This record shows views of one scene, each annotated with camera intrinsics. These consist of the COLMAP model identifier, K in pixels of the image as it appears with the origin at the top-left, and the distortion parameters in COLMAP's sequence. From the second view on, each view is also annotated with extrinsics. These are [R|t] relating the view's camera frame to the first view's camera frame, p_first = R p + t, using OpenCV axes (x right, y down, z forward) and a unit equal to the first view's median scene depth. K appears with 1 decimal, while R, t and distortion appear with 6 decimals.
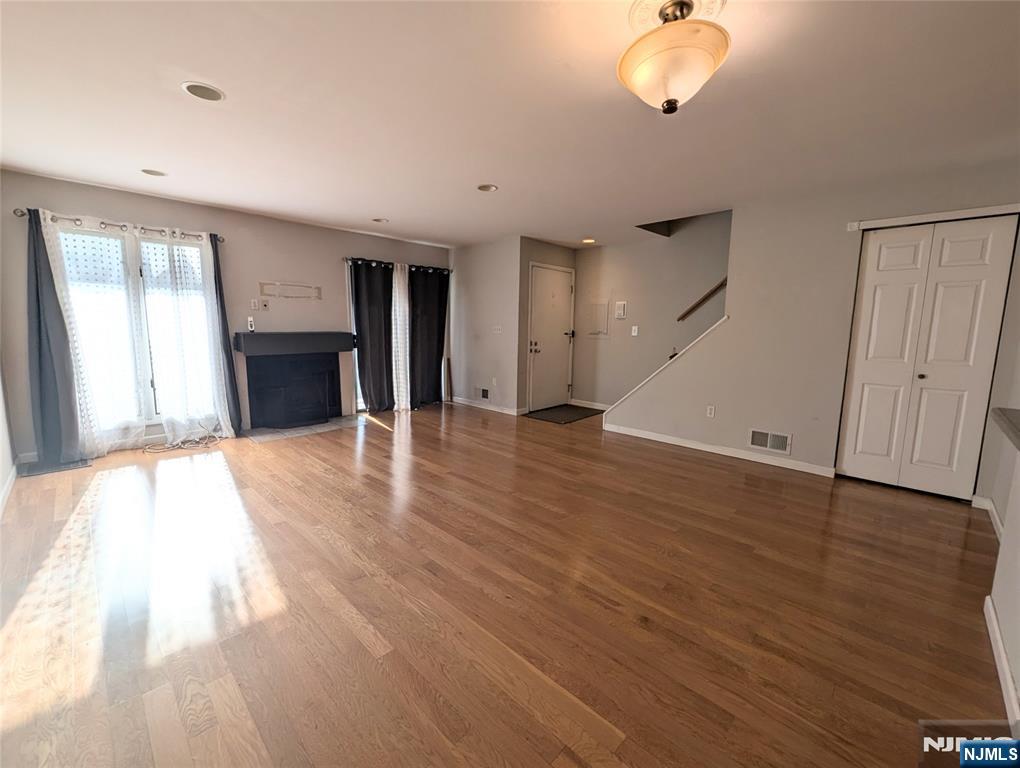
lens RADIAL K [[420.8, 0, 514.4], [0, 420.8, 382.8], [0, 0, 1]] dist [0.000769, -0.000760]
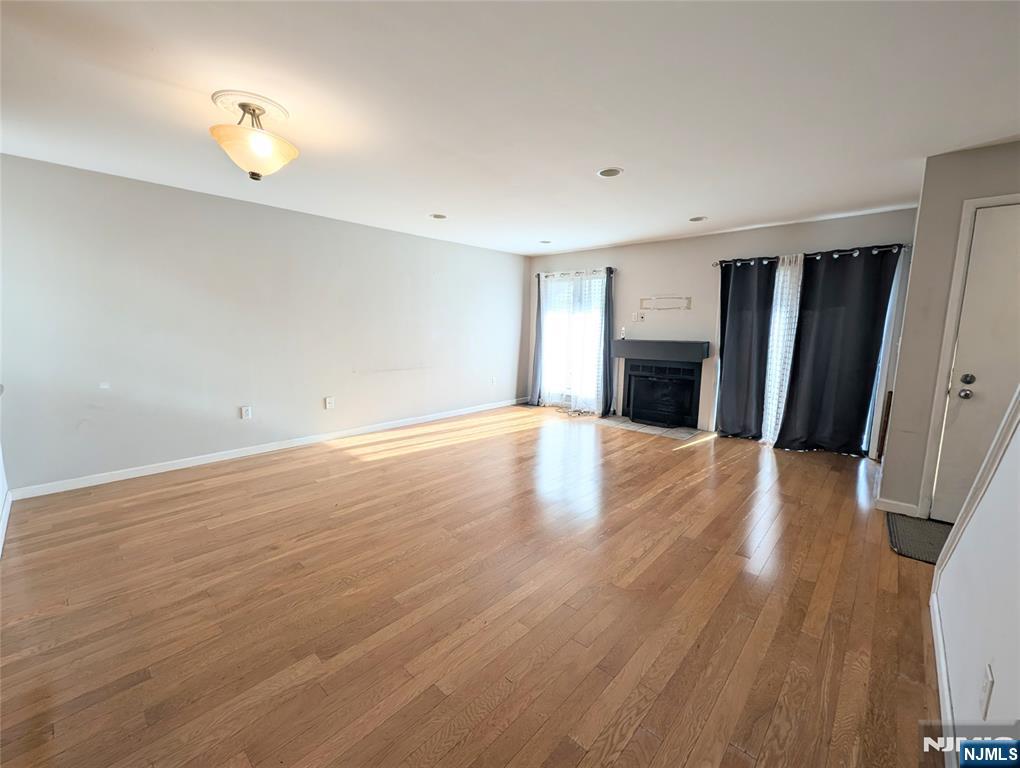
lens RADIAL K [[420.8, 0, 514.4], [0, 420.8, 382.8], [0, 0, 1]] dist [0.000769, -0.000760]
pose [[0.024469, 0.120986, -0.992353, 0.750757], [-0.144108, 0.982709, 0.116257, -0.108426], [0.989259, 0.140161, 0.041481, 0.761050]]
